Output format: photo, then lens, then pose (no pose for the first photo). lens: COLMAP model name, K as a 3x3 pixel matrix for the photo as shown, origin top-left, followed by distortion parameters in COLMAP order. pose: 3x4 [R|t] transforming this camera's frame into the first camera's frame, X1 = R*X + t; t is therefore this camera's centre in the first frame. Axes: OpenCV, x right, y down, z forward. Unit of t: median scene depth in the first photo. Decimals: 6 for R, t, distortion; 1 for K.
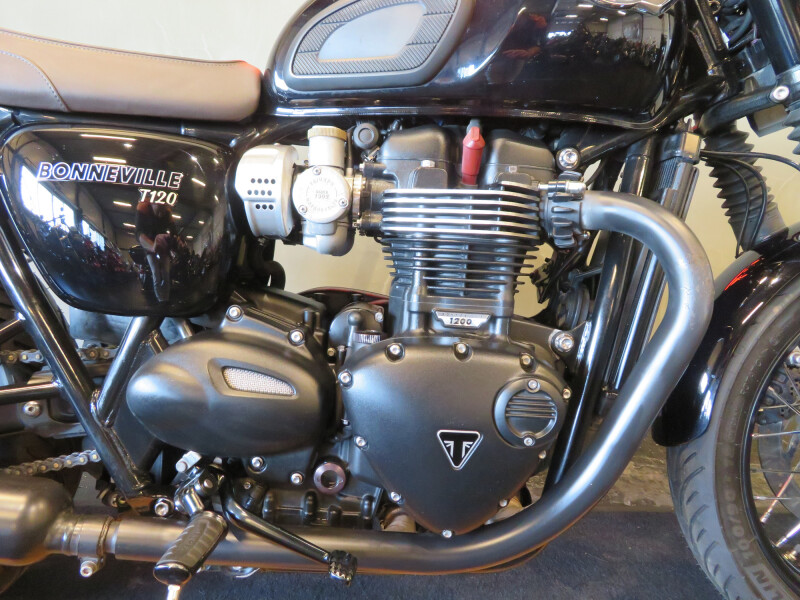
lens RADIAL K [[570.3, 0, 394.8], [0, 570.3, 299.2], [0, 0, 1]] dist [-0.007511, 0.003991]
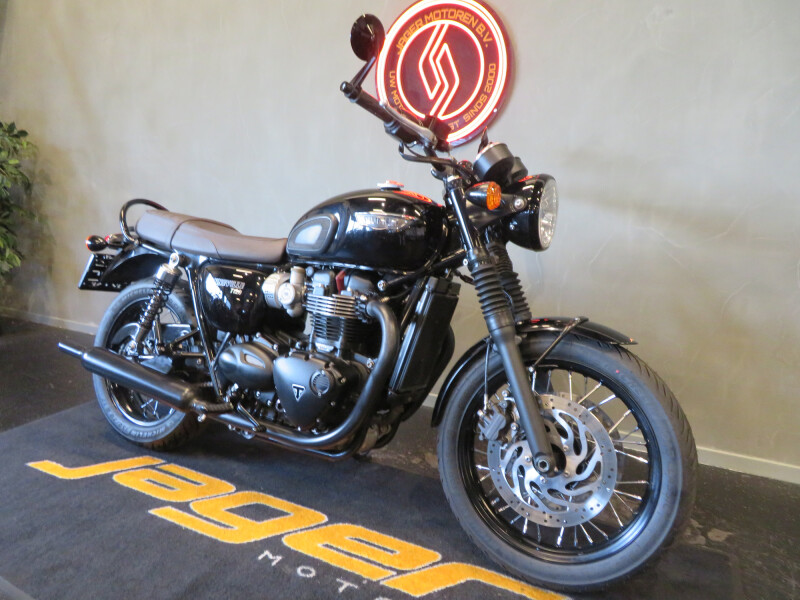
lens RADIAL K [[575.2, 0, 400.0], [0, 575.2, 300.0], [0, 0, 1]] dist [-0.006615, -0.000033]
pose [[0.872404, 0.077524, -0.482599, 1.606511], [-0.126406, 0.989537, -0.069548, -0.036776], [0.472158, 0.121678, 0.873076, -1.065834]]
